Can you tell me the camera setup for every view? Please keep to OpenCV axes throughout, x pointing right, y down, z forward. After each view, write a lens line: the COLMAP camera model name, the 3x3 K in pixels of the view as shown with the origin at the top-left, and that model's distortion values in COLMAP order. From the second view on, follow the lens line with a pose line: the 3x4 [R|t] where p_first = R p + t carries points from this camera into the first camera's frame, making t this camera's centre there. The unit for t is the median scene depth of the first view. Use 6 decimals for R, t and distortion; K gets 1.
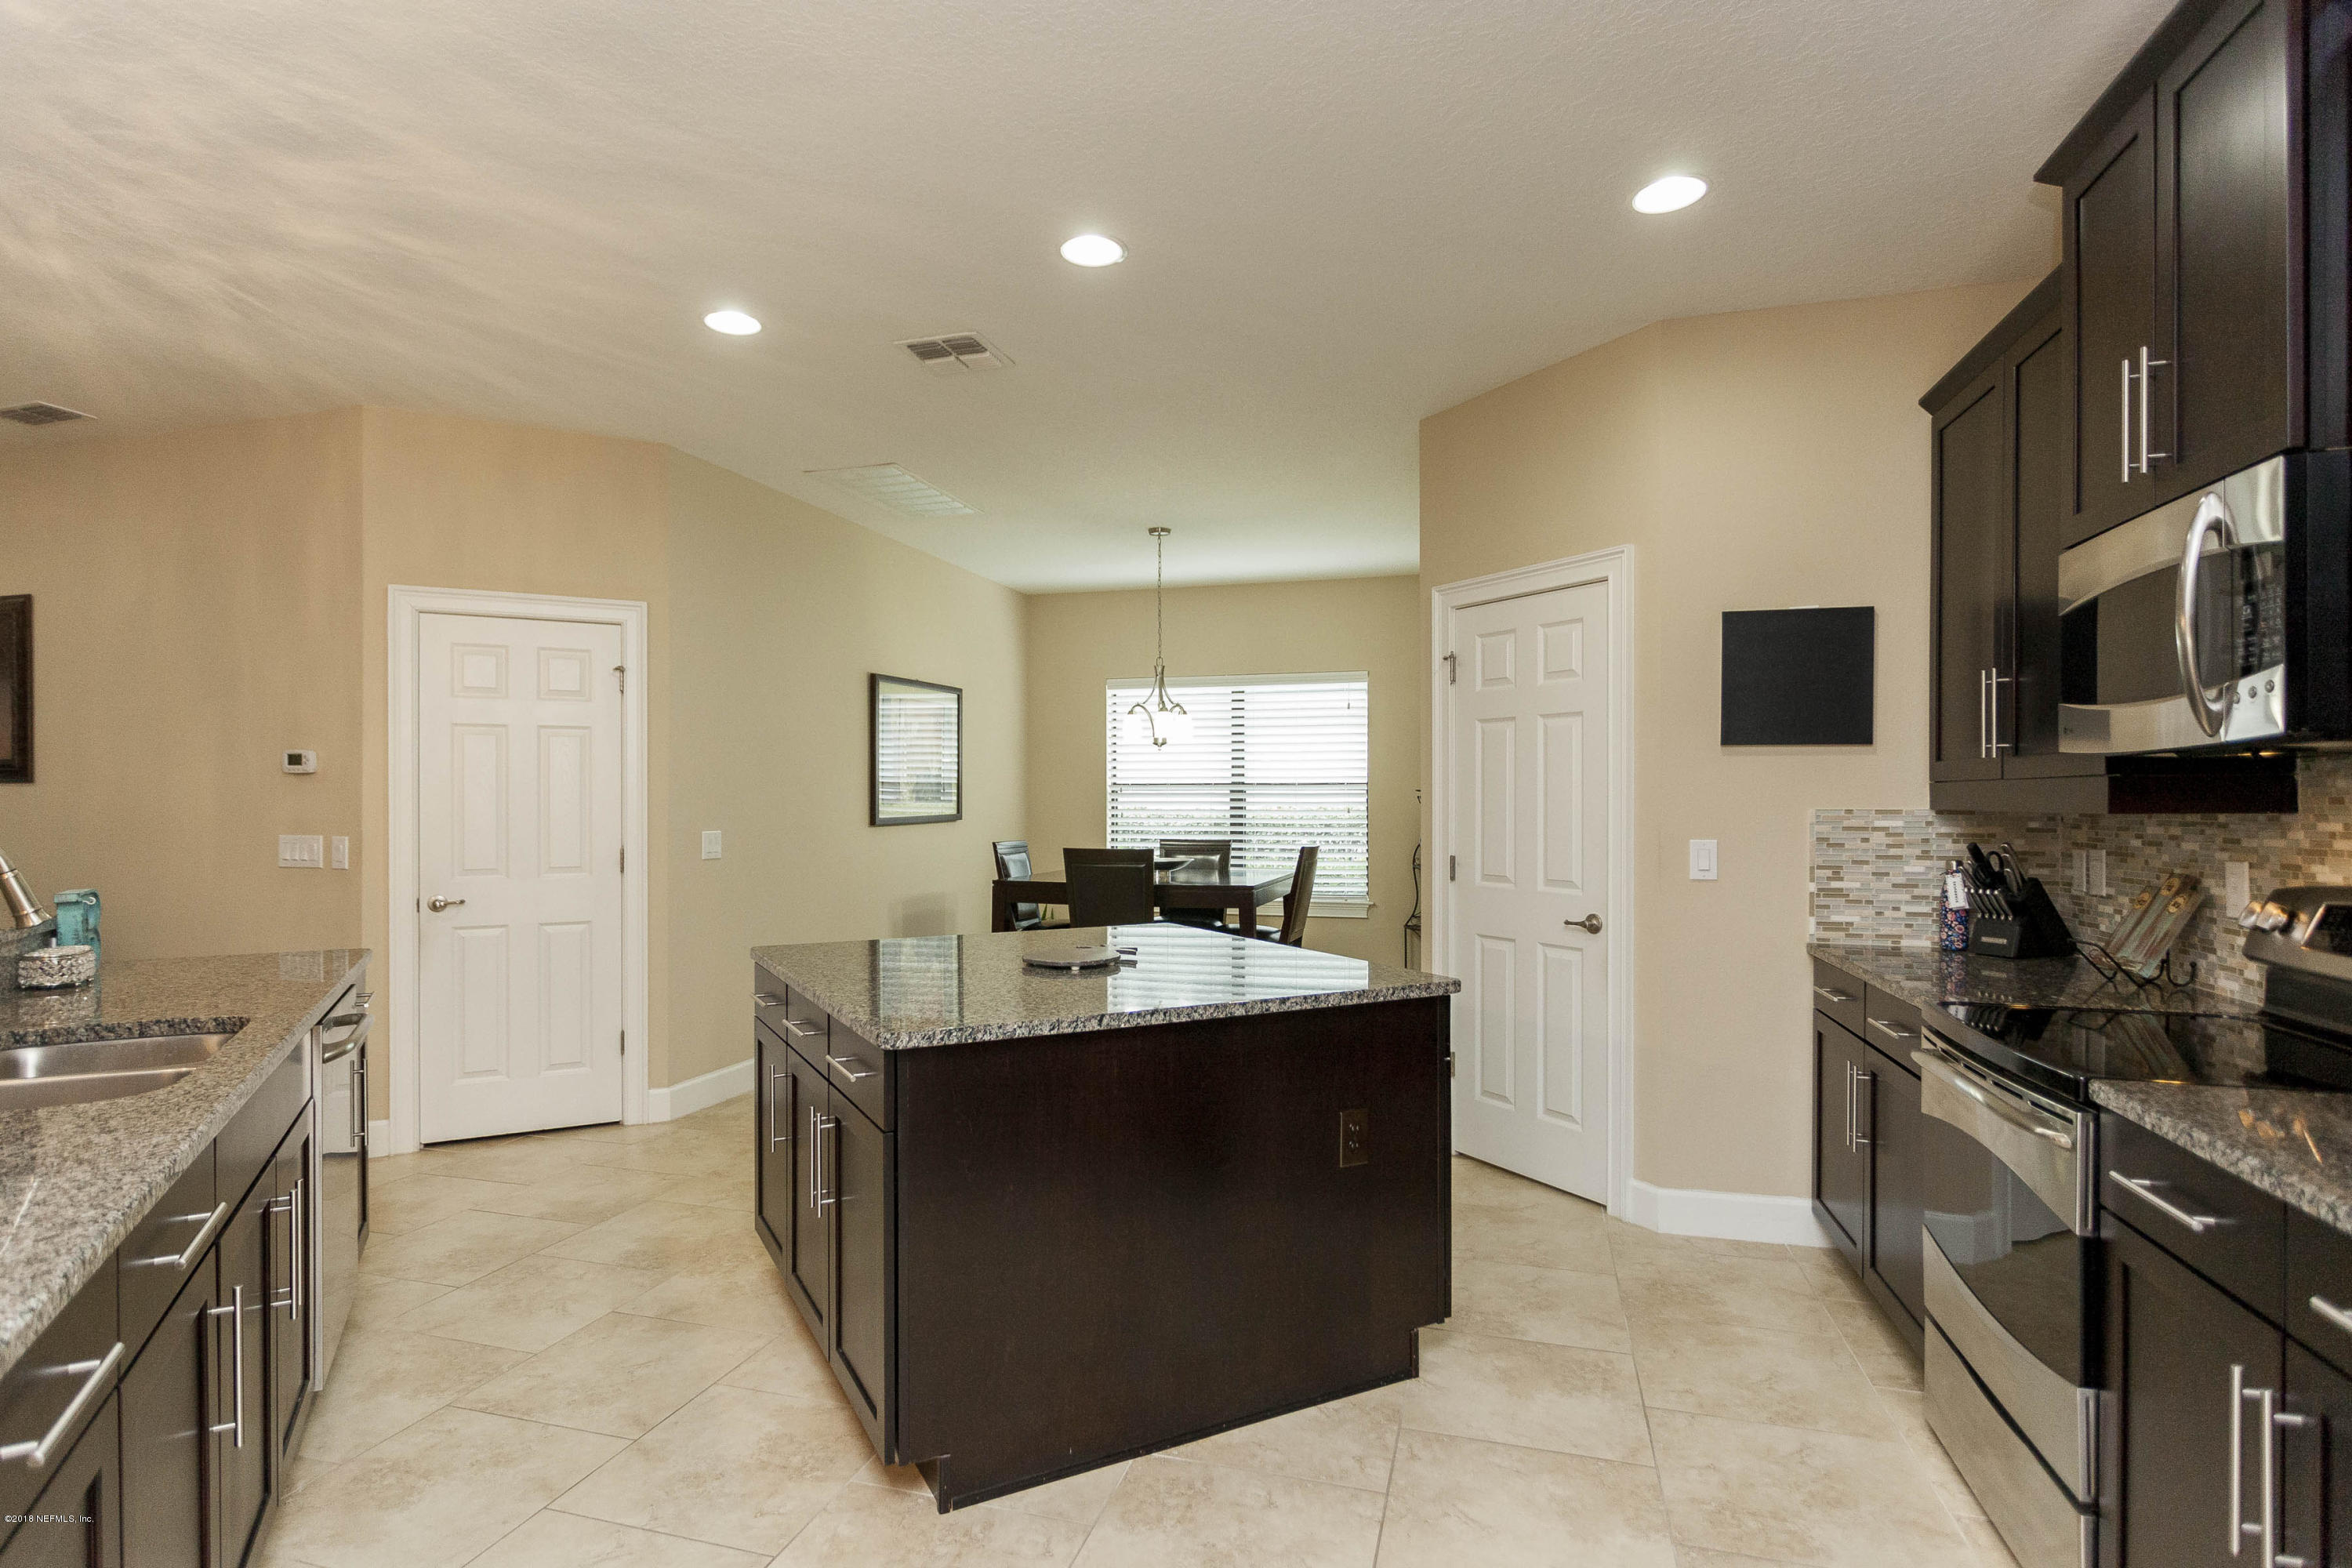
lens RADIAL K [[1197.4, 0, 1179.4], [0, 1197.4, 810.0], [0, 0, 1]] dist [0.033531, -0.000134]
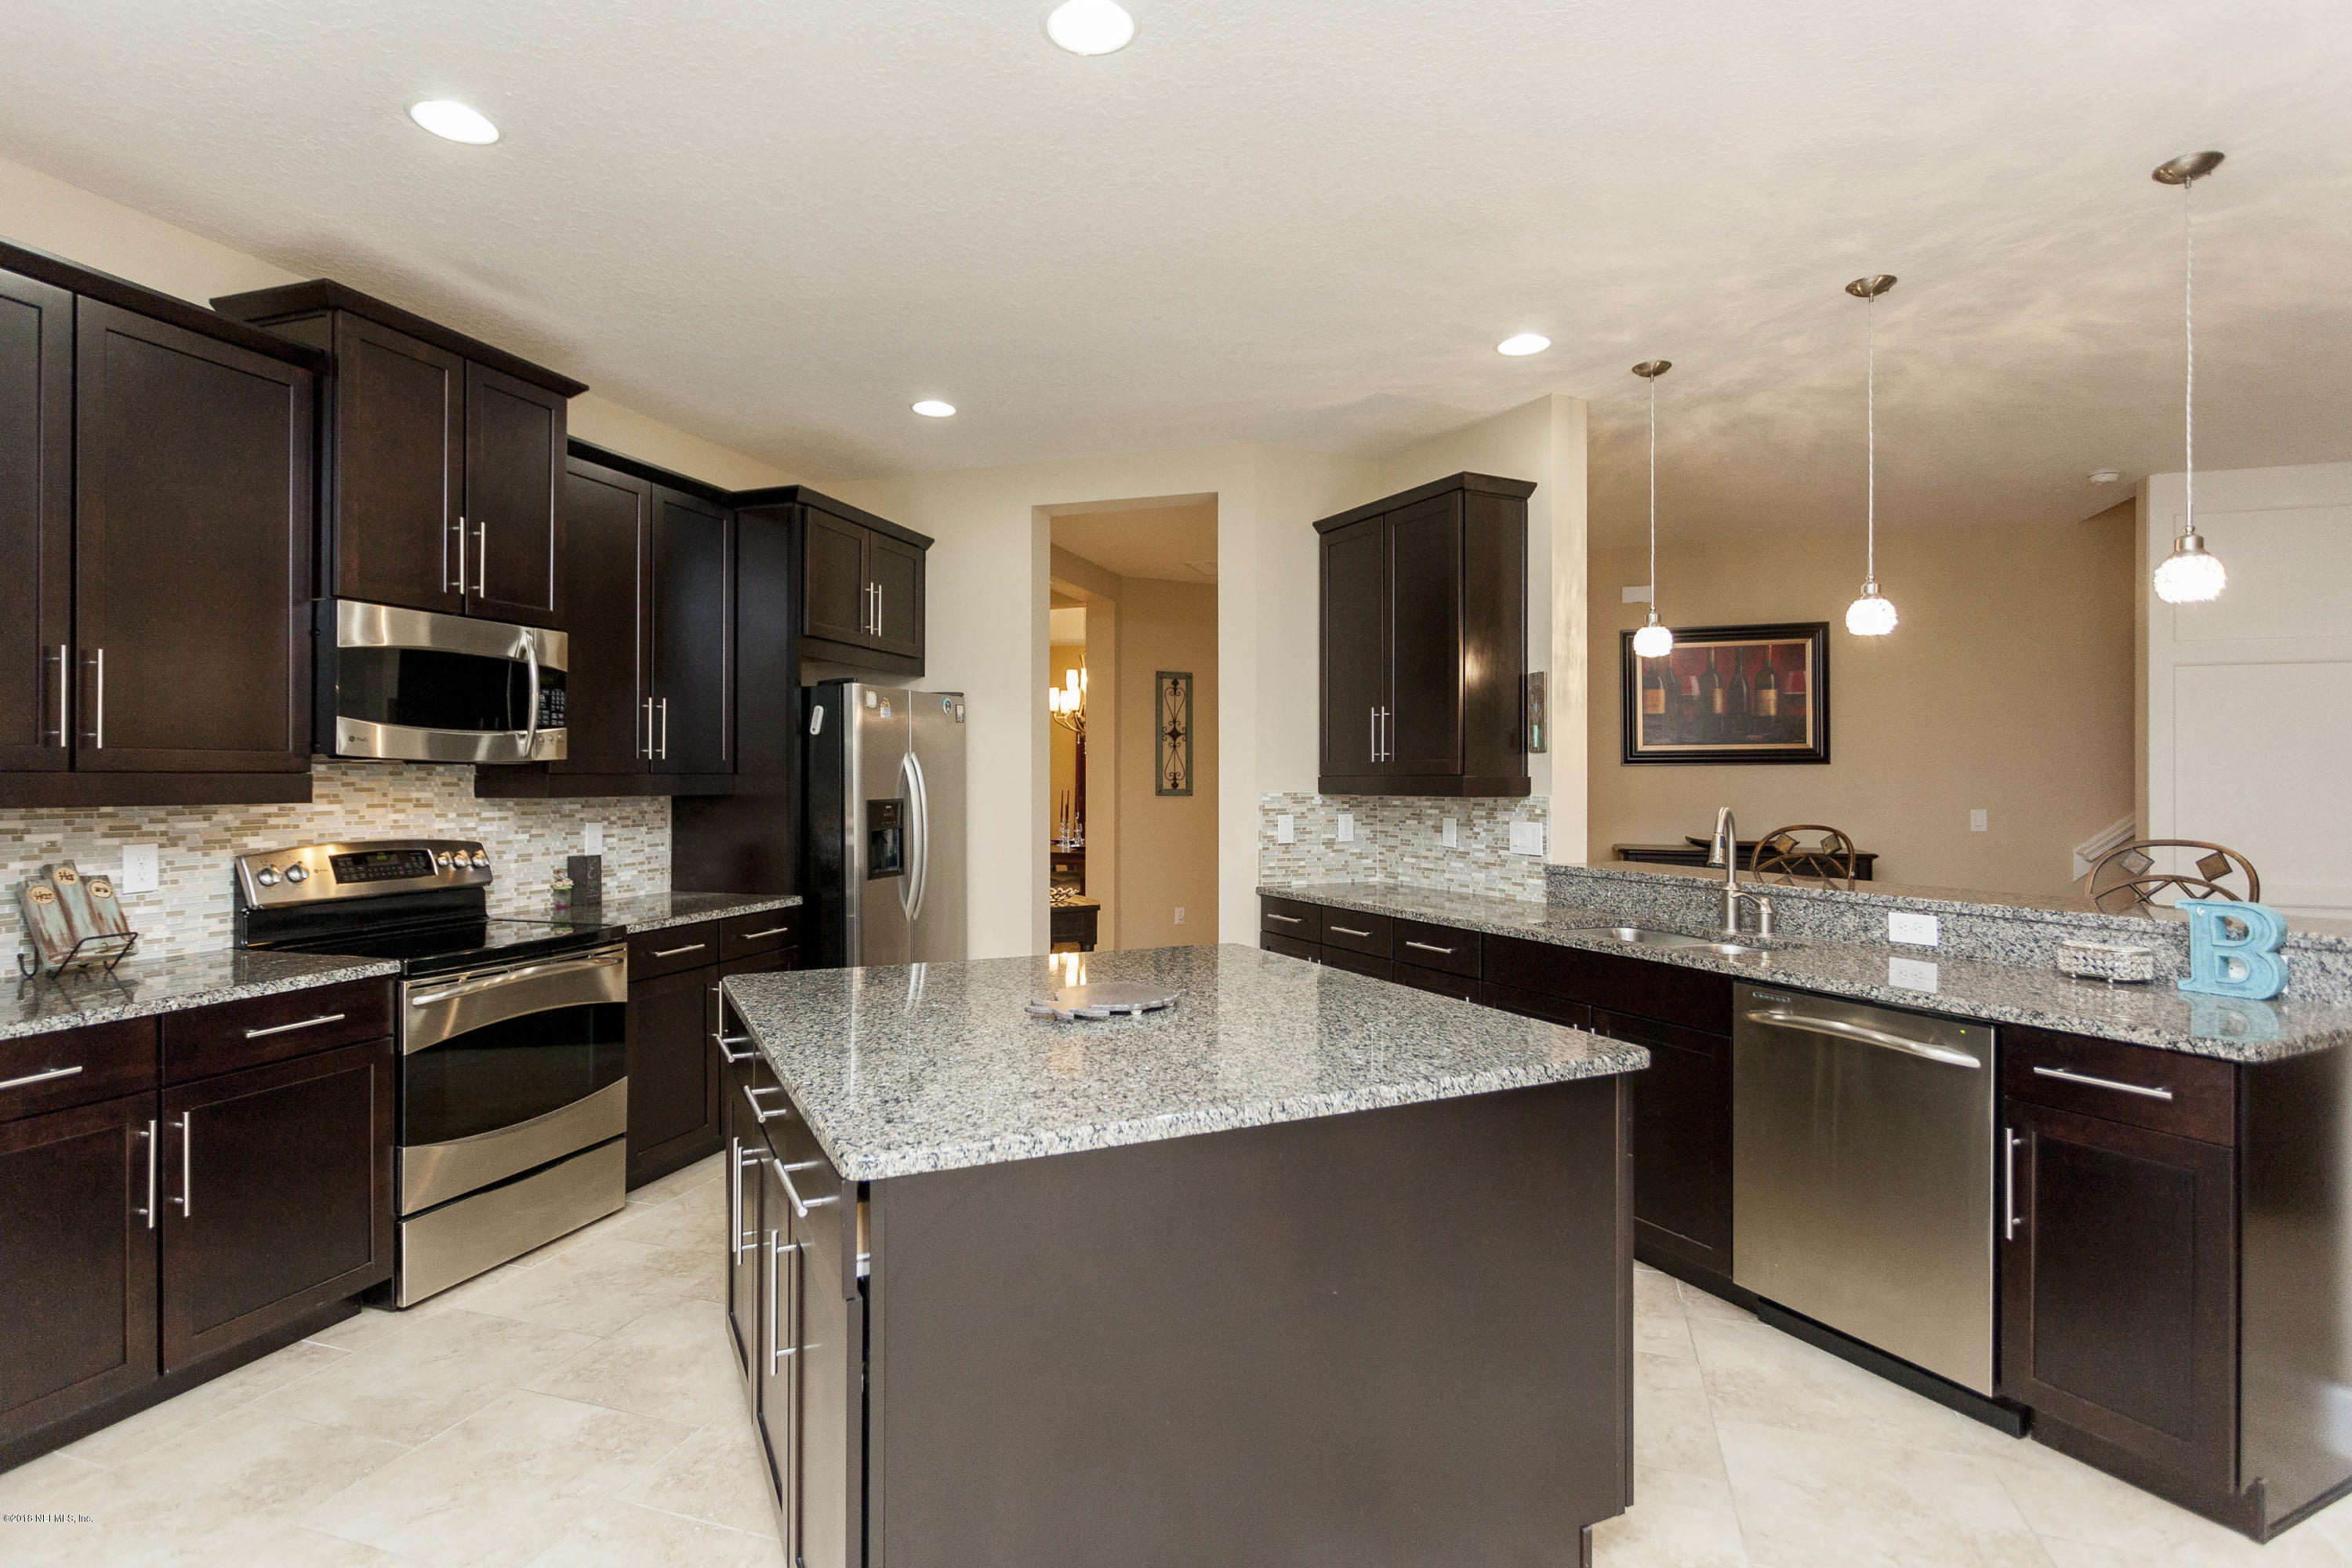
lens RADIAL K [[1183.9, 0, 1166.8], [0, 1183.9, 773.3], [0, 0, 1]] dist [-0.004948, -0.000901]
pose [[-0.999071, -0.001797, 0.043063, -0.138076], [-0.001626, 0.999991, 0.004004, -0.025028], [-0.043070, 0.003930, -0.999064, 1.590355]]
